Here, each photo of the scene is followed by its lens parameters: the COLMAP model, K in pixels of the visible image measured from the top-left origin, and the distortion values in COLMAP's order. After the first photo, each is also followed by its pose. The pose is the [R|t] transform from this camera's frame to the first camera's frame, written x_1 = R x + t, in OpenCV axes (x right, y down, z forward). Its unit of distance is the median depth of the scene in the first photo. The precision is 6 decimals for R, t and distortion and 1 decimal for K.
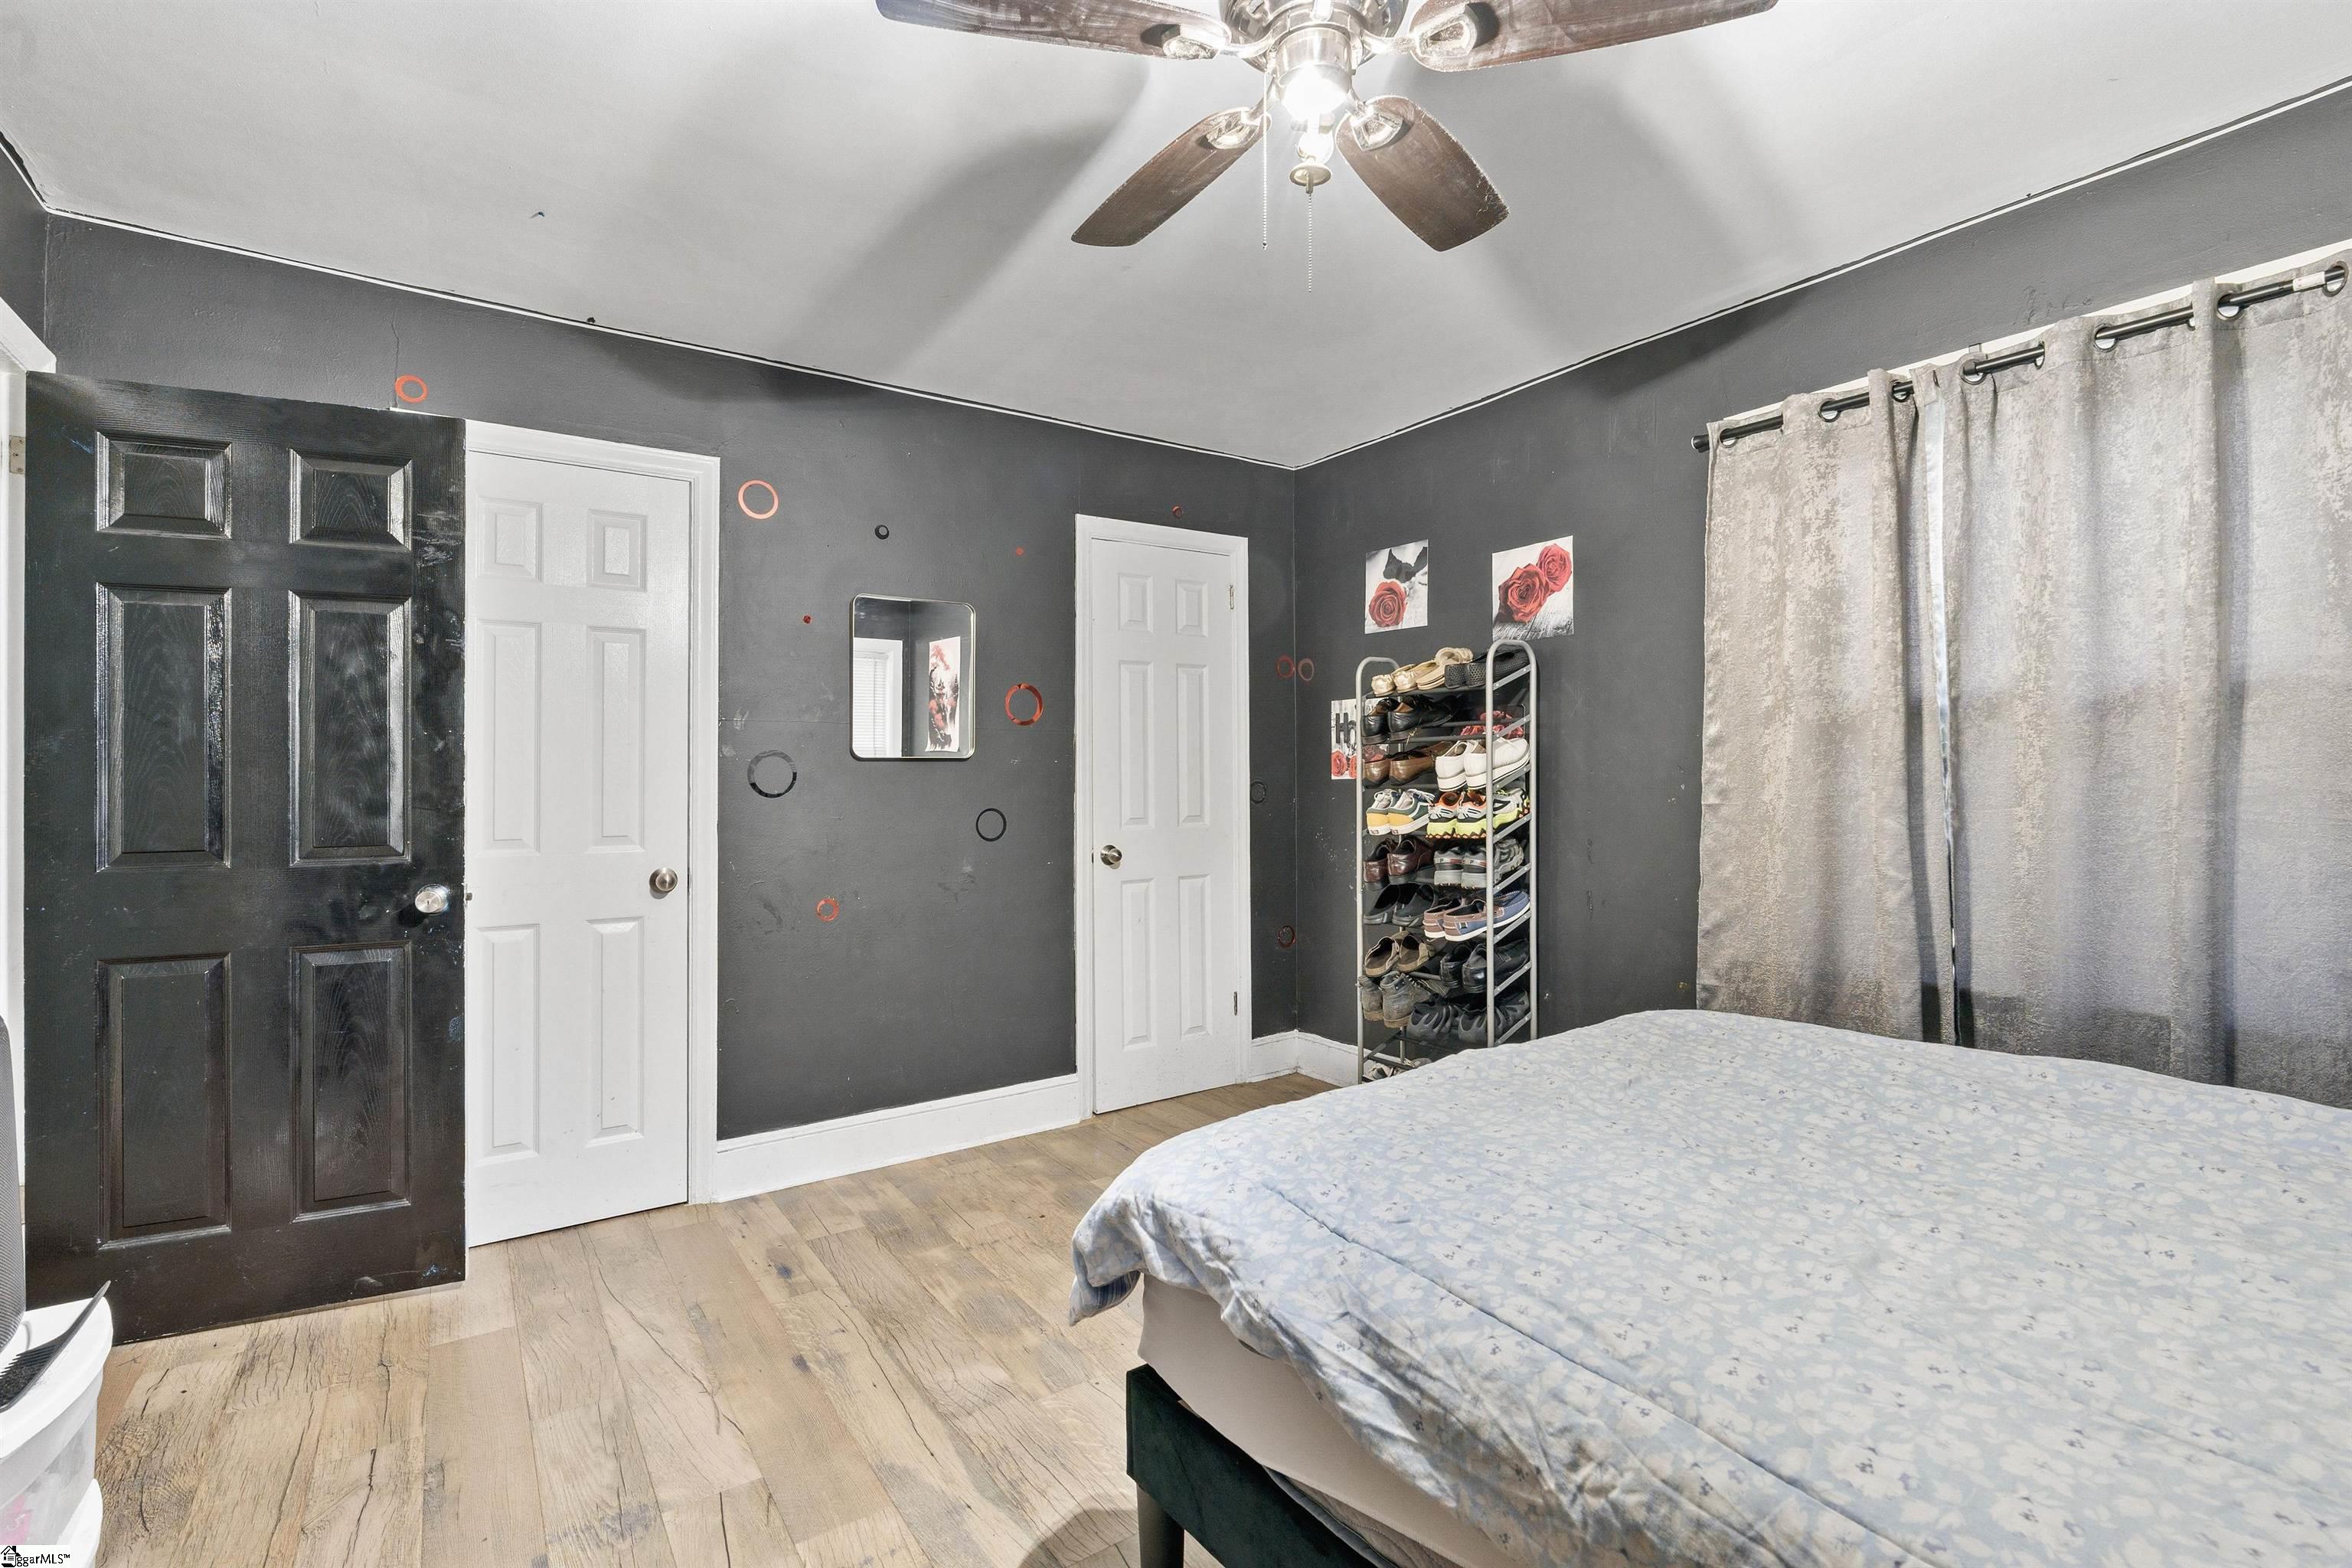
lens RADIAL K [[1062.2, 0, 1184.5], [0, 1062.2, 768.9], [0, 0, 1]] dist [-0.002155, -0.000338]
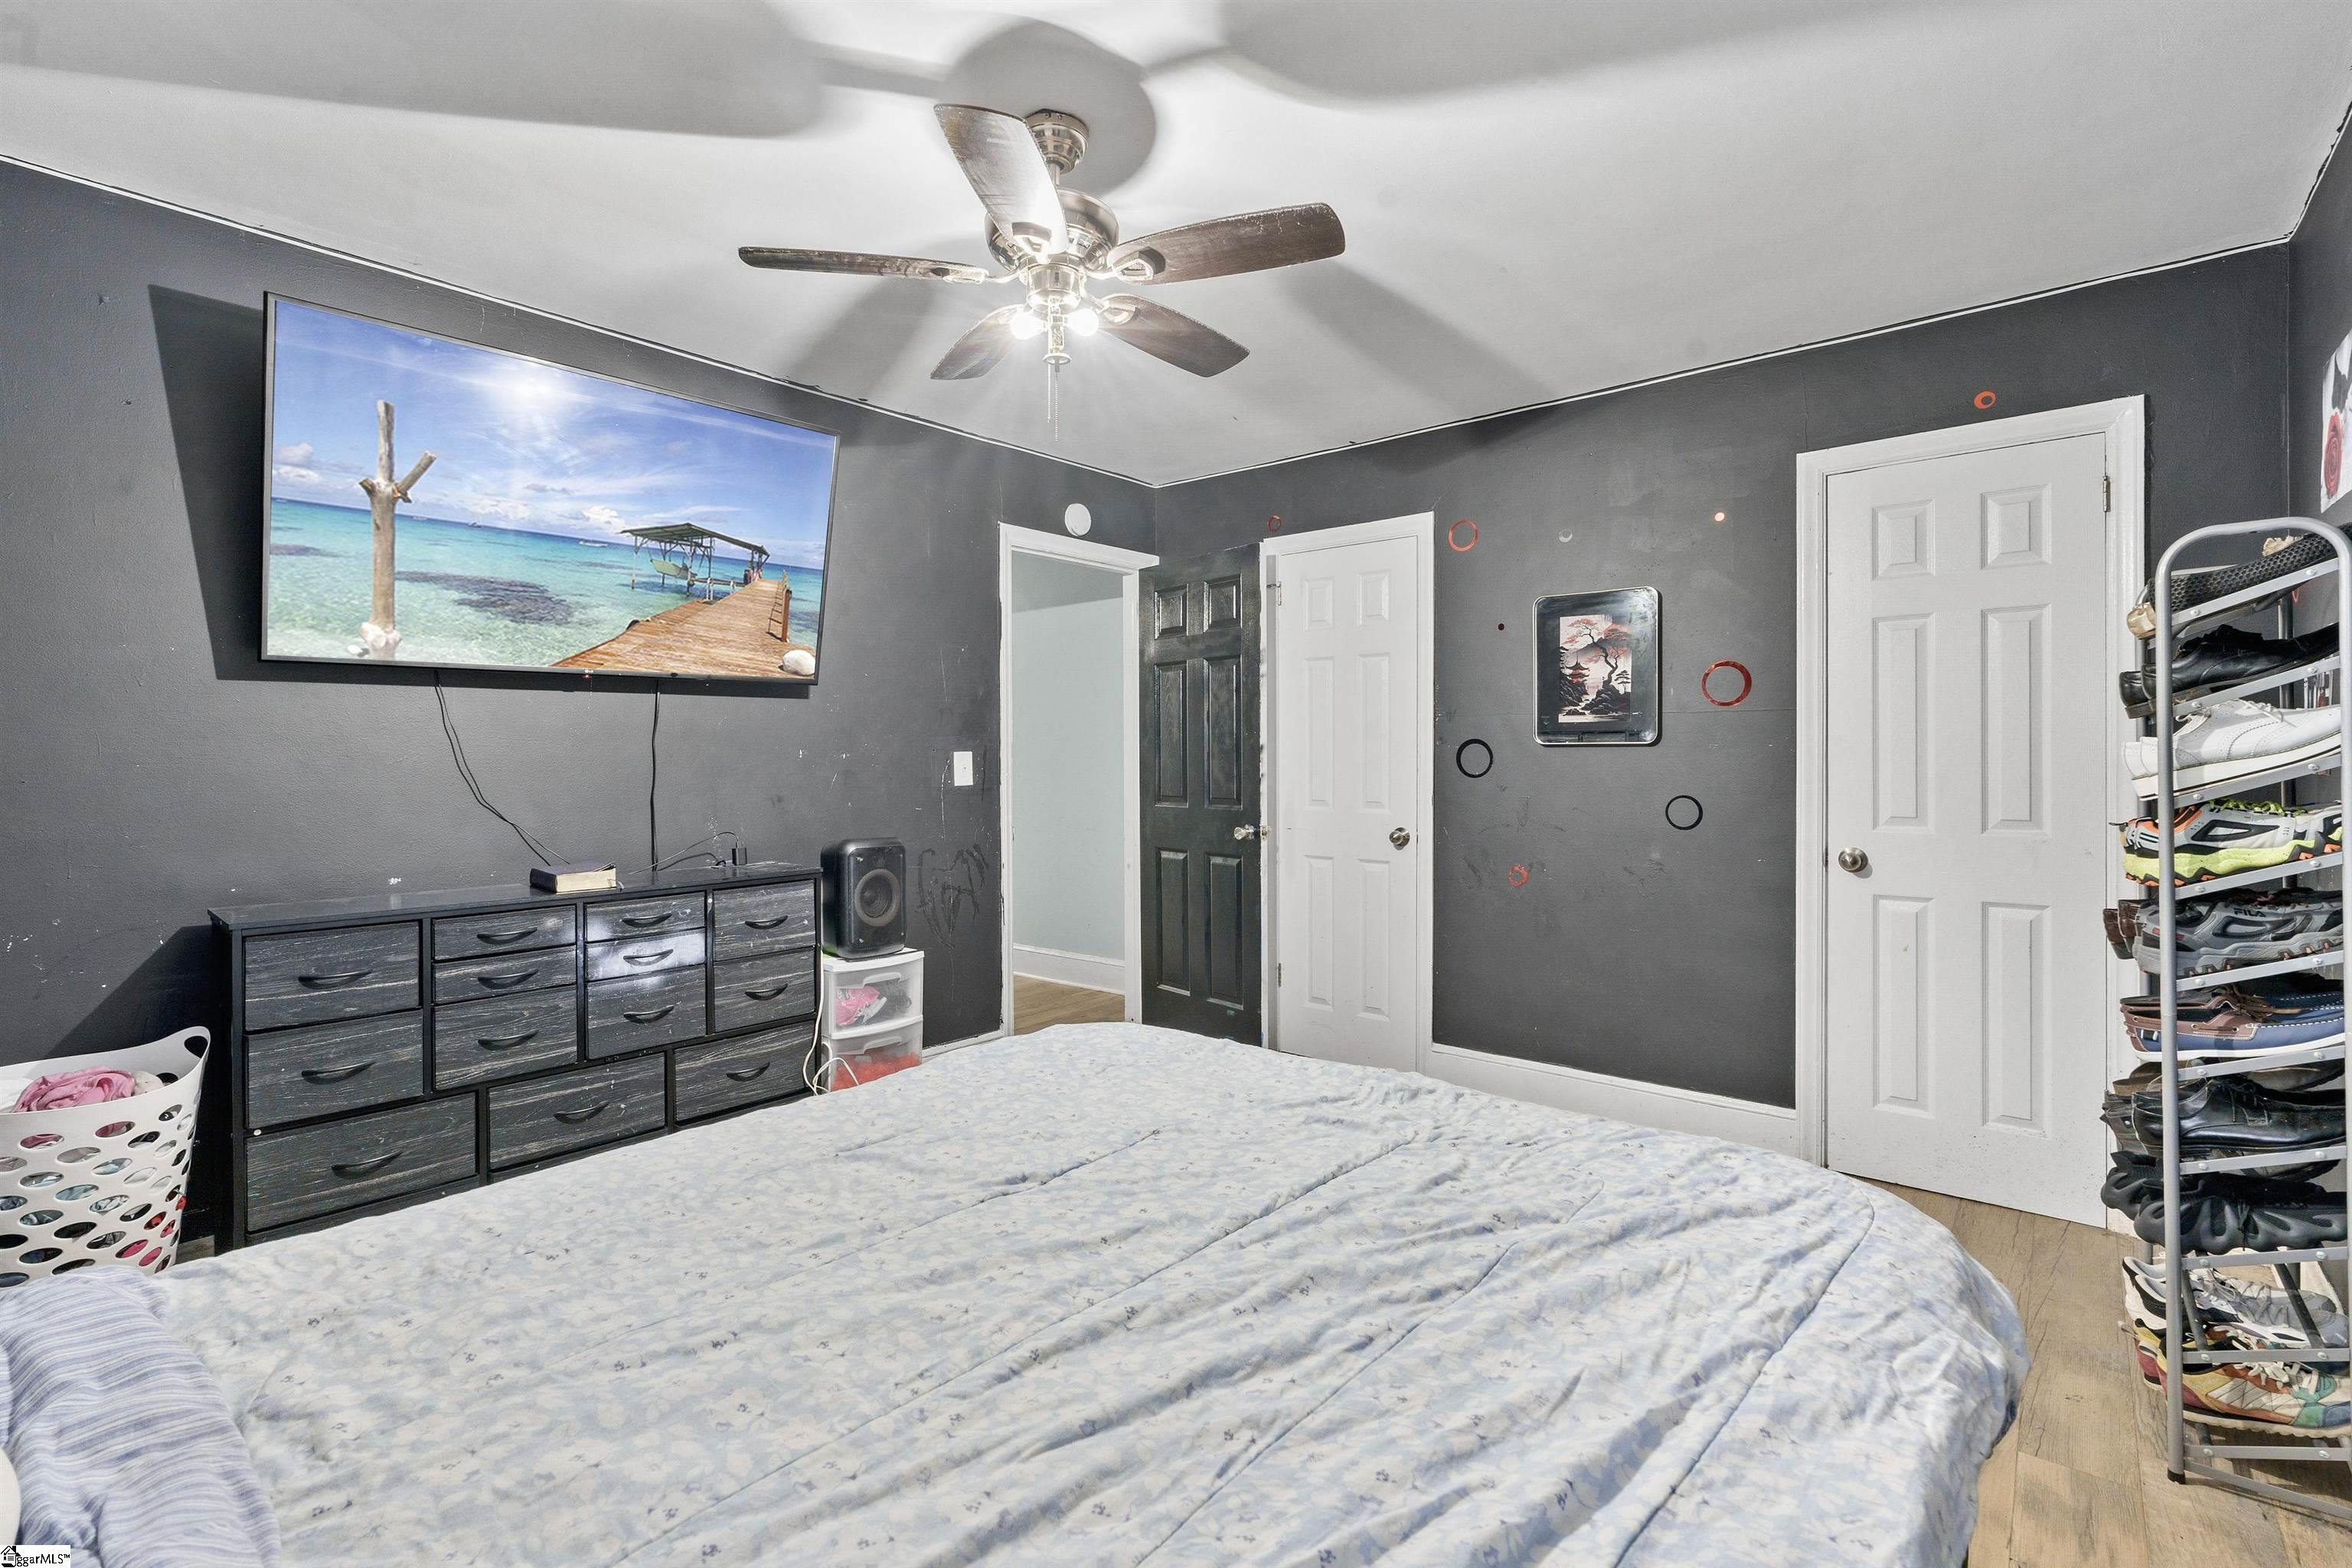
lens RADIAL K [[1062.2, 0, 1187.0], [0, 1062.2, 772.5], [0, 0, 1]] dist [-0.002155, -0.000338]
pose [[0.263170, 0.023315, -0.964468, 0.671880], [0.007899, 0.999622, 0.026320, -0.013456], [0.964717, -0.014545, 0.262886, 0.343433]]
